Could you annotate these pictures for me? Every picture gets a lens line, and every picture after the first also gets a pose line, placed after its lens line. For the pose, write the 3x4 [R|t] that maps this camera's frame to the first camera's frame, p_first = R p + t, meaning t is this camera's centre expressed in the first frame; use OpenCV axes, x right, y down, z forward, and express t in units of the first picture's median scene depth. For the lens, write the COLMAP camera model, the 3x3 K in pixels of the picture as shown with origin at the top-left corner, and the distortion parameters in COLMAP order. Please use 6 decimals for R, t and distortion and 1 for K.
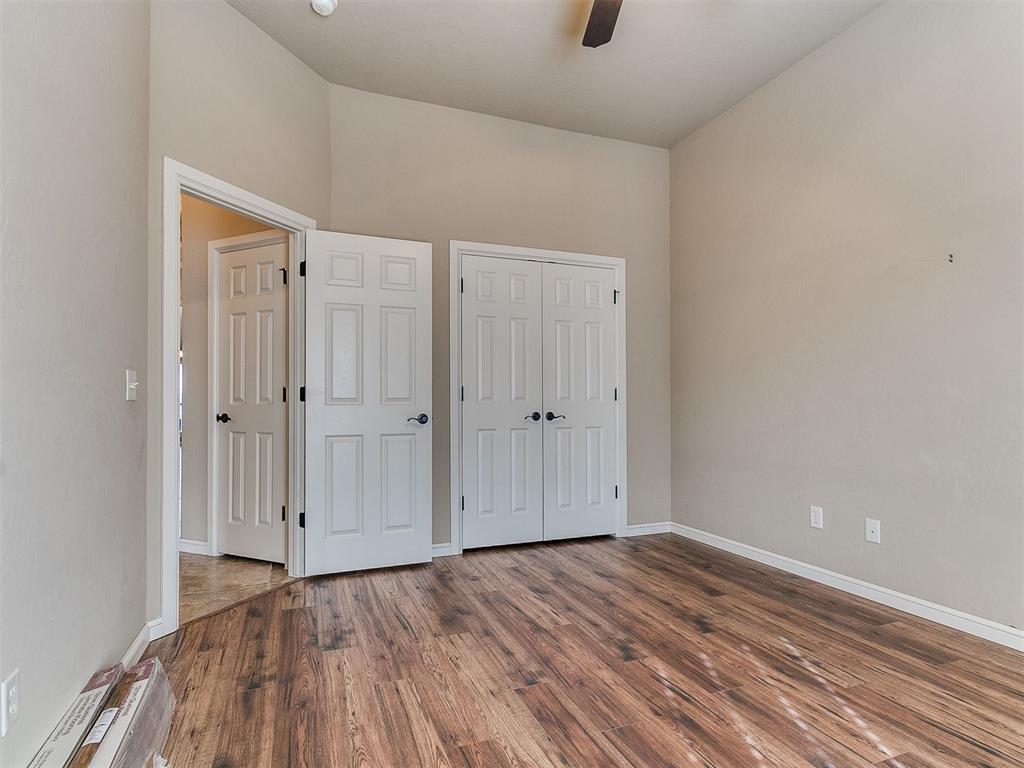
lens RADIAL K [[567.2, 0, 517.0], [0, 567.2, 394.1], [0, 0, 1]] dist [-0.019299, 0.000274]
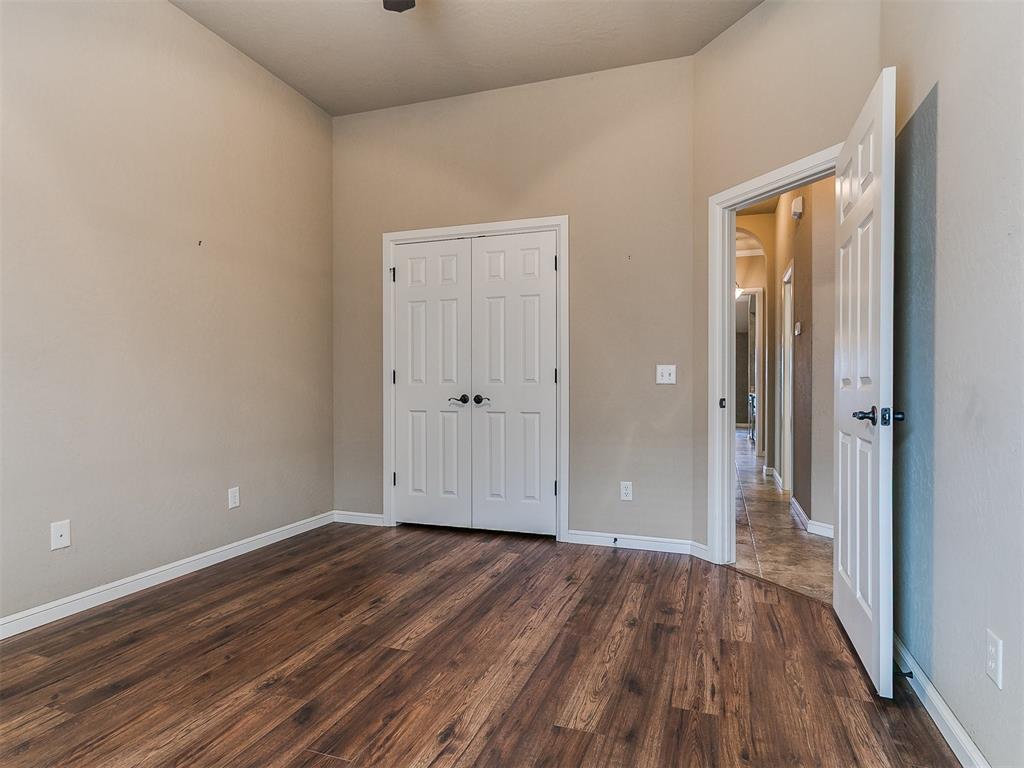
lens RADIAL K [[584.9, 0, 512.0], [0, 584.9, 384.0], [0, 0, 1]] dist [-0.047200, -0.000599]
pose [[0.765352, 0.001101, -0.643611, 0.693230], [0.011342, 0.999820, 0.015197, -0.001039], [0.643512, -0.018930, 0.765202, 0.275153]]
